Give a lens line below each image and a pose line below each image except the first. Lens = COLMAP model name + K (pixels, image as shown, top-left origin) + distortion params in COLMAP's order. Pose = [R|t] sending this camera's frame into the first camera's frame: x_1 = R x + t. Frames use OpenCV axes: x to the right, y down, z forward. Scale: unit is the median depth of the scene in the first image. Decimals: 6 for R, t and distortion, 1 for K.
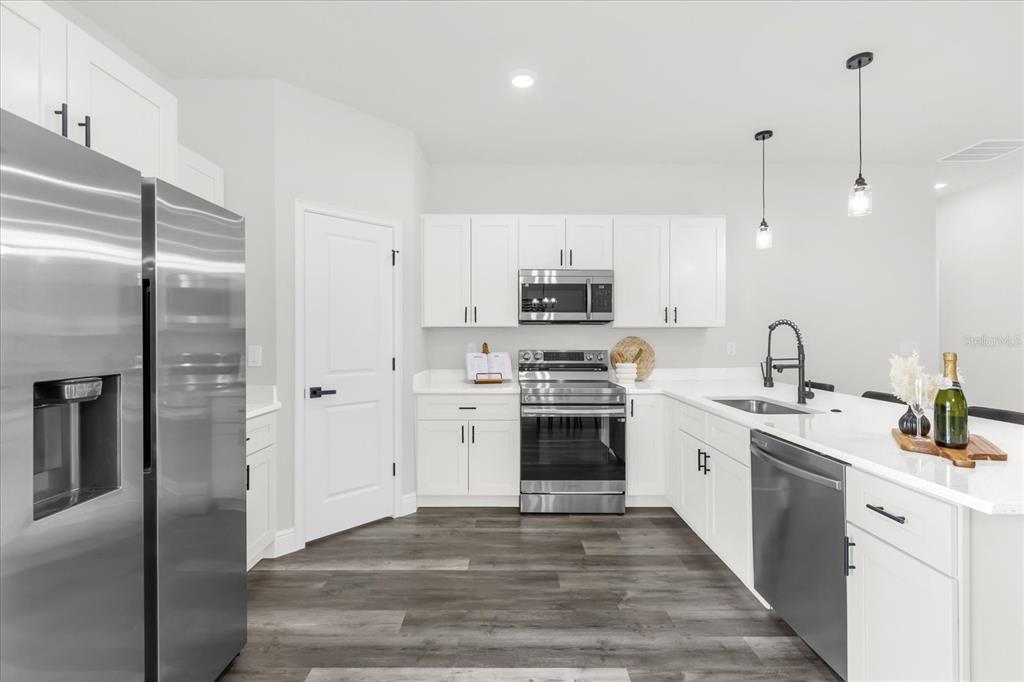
lens RADIAL K [[461.4, 0, 517.8], [0, 461.4, 337.9], [0, 0, 1]] dist [-0.004392, -0.002608]
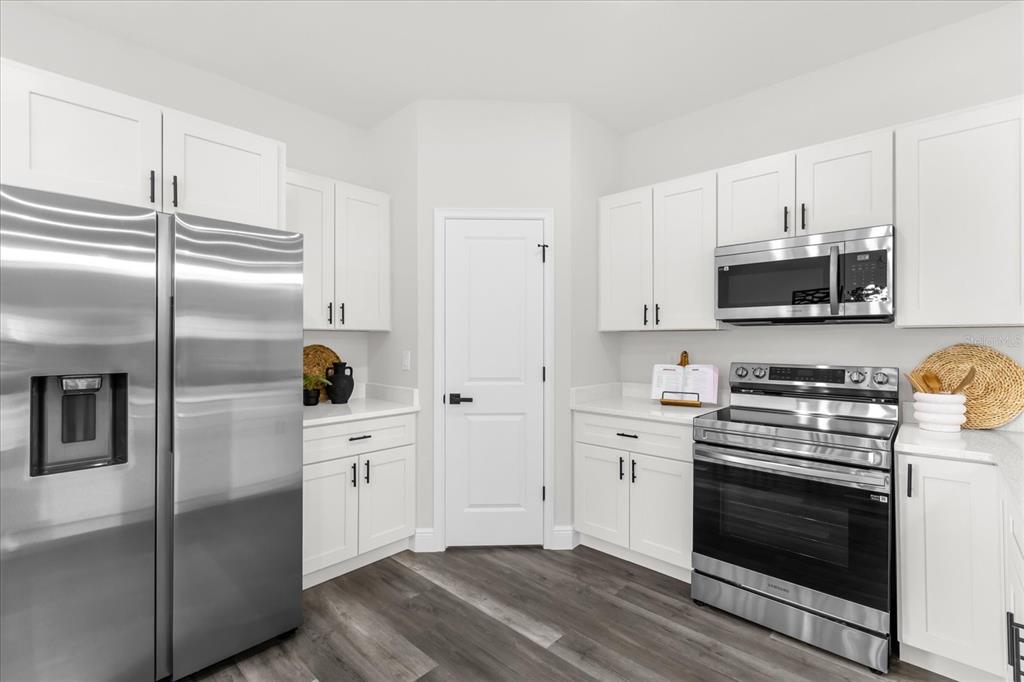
lens RADIAL K [[461.4, 0, 510.3], [0, 461.4, 341.2], [0, 0, 1]] dist [-0.004392, -0.002608]
pose [[0.717221, 0.001737, -0.696844, 0.295906], [-0.003861, 0.999991, -0.001481, -0.004201], [0.696835, 0.003753, 0.717221, 0.318064]]
